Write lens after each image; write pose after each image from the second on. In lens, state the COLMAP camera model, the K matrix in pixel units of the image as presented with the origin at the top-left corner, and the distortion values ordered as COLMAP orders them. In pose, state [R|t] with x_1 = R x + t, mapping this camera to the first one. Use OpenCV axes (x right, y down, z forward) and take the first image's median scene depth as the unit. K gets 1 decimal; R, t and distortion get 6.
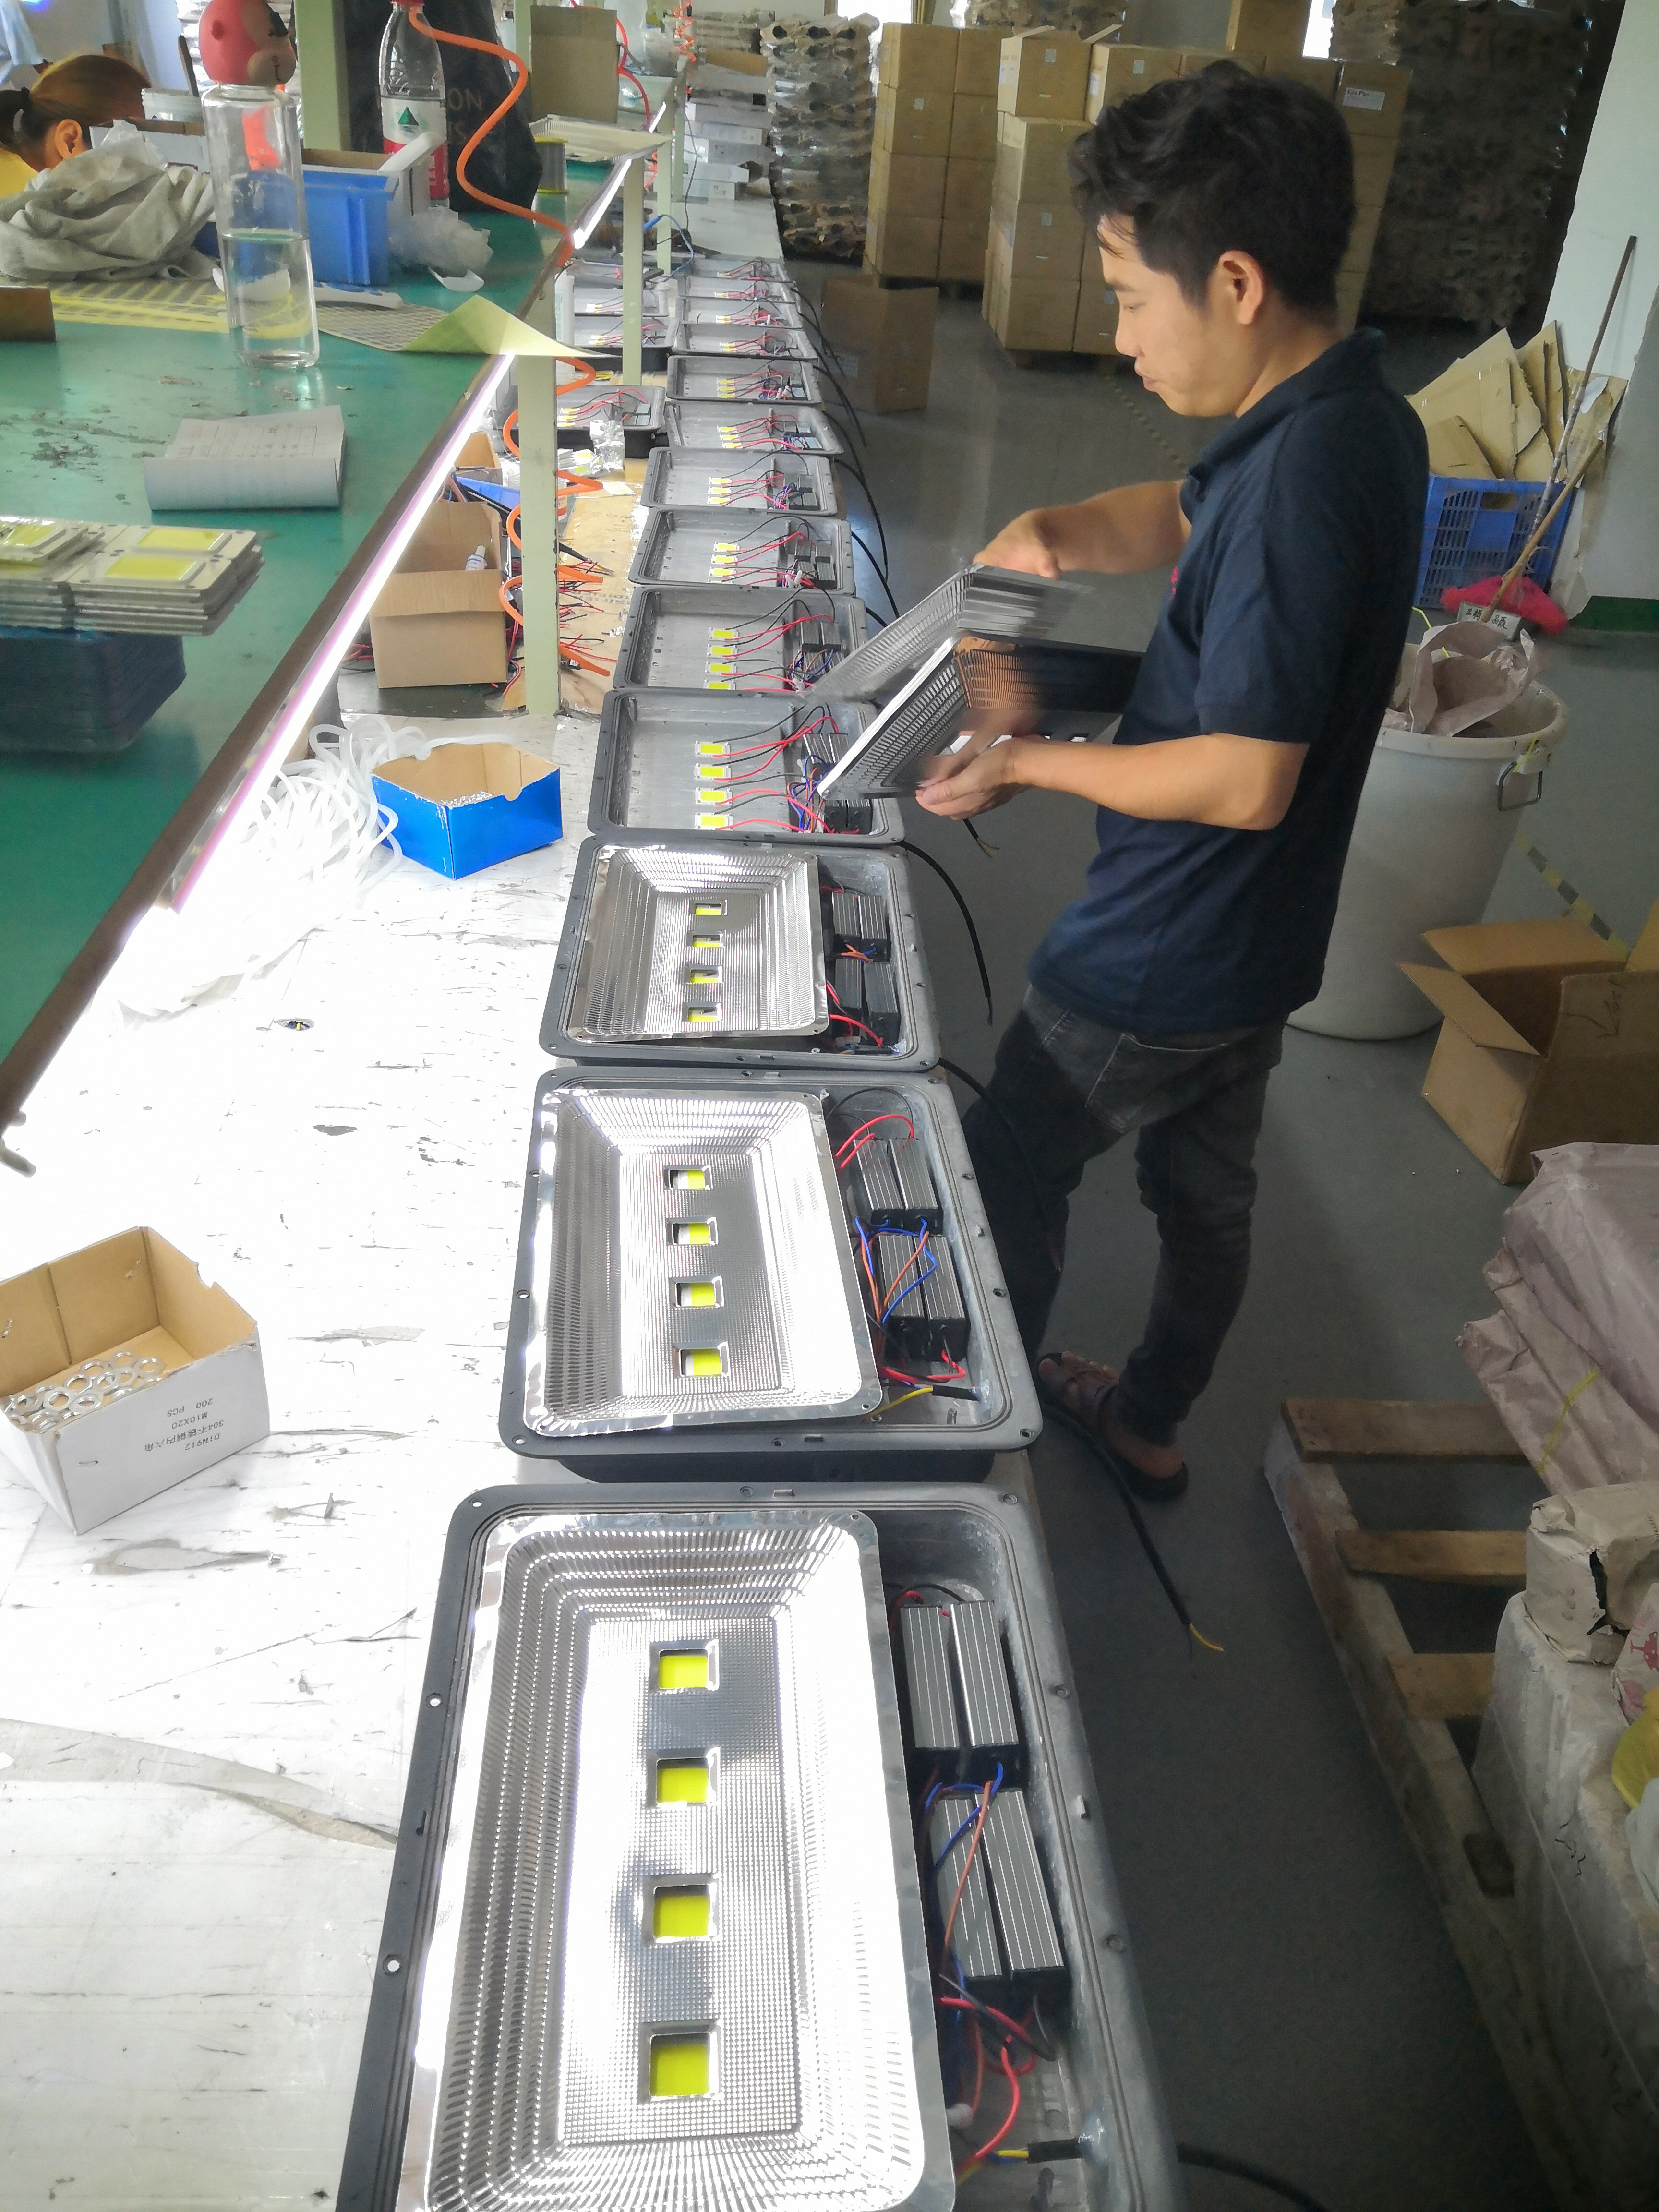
lens RADIAL K [[1715.5, 0, 829.5], [0, 1715.5, 1106.0], [0, 0, 1]] dist [0.004910, -0.002149]
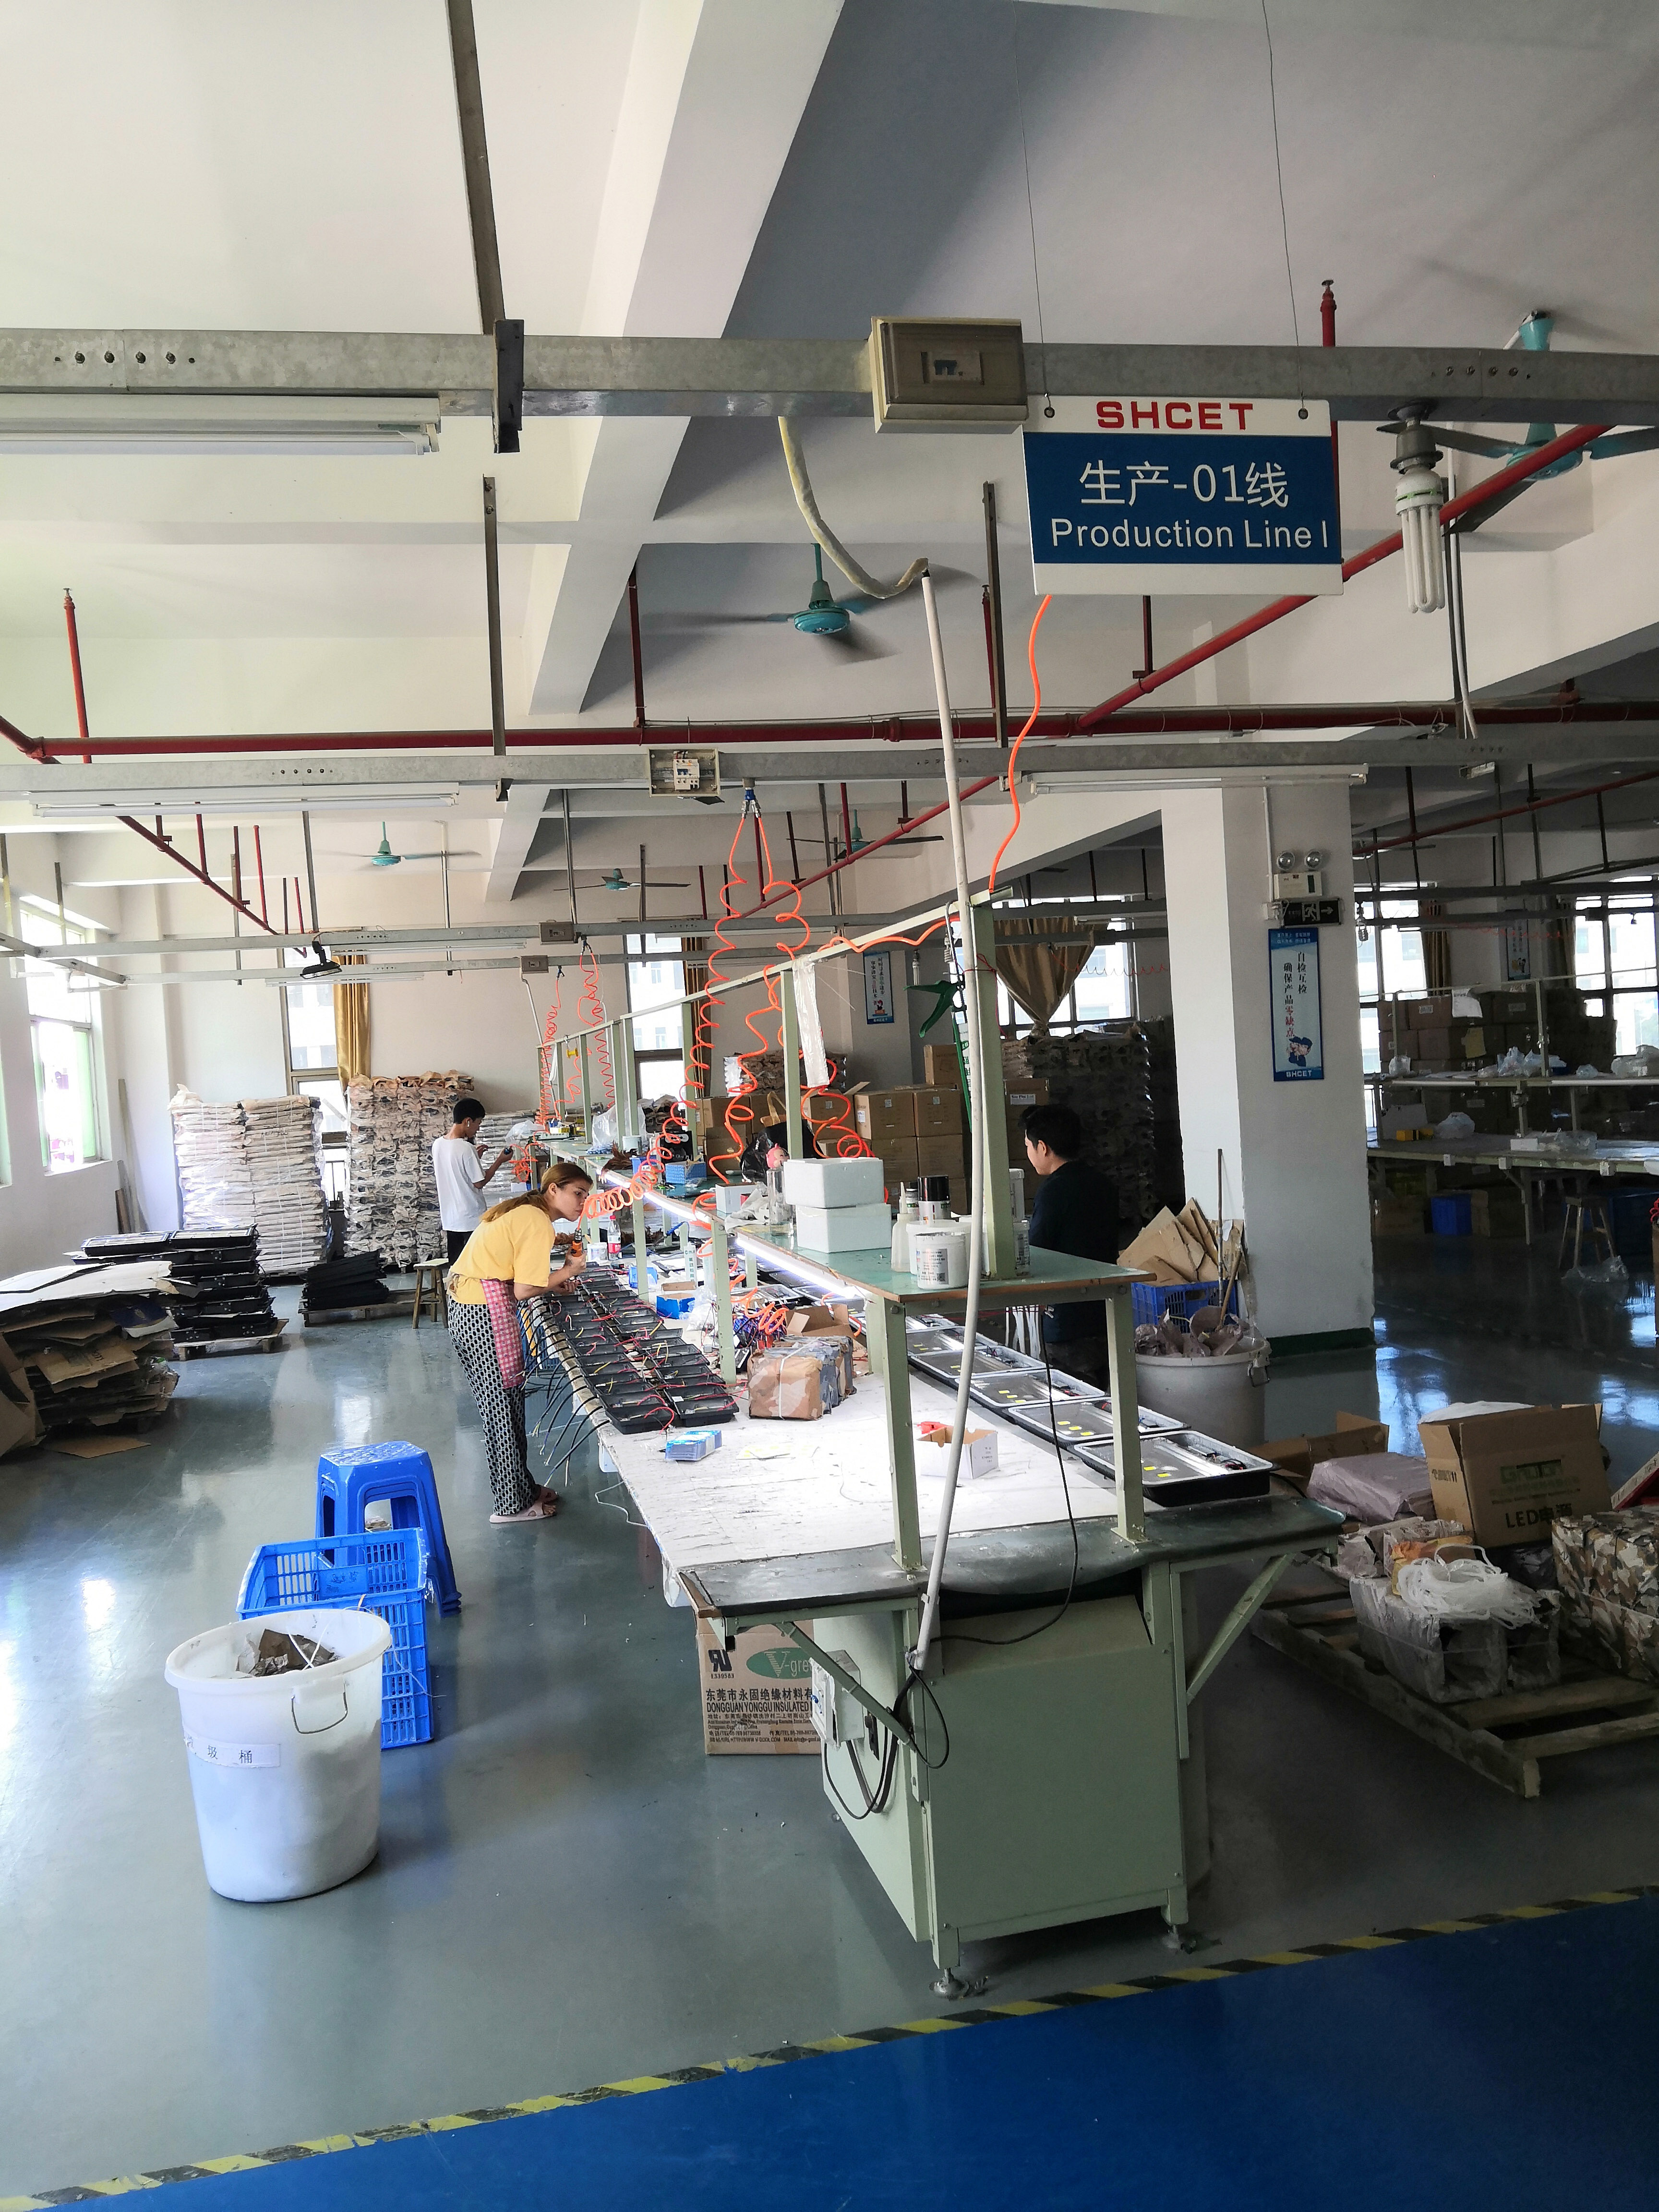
lens RADIAL K [[1715.5, 0, 829.5], [0, 1715.5, 1106.0], [0, 0, 1]] dist [0.004910, -0.002149]
pose [[0.973419, -0.136503, 0.183910, -0.181449], [0.211924, 0.841338, -0.497230, 0.187967], [-0.086857, 0.522988, 0.847903, -0.365494]]
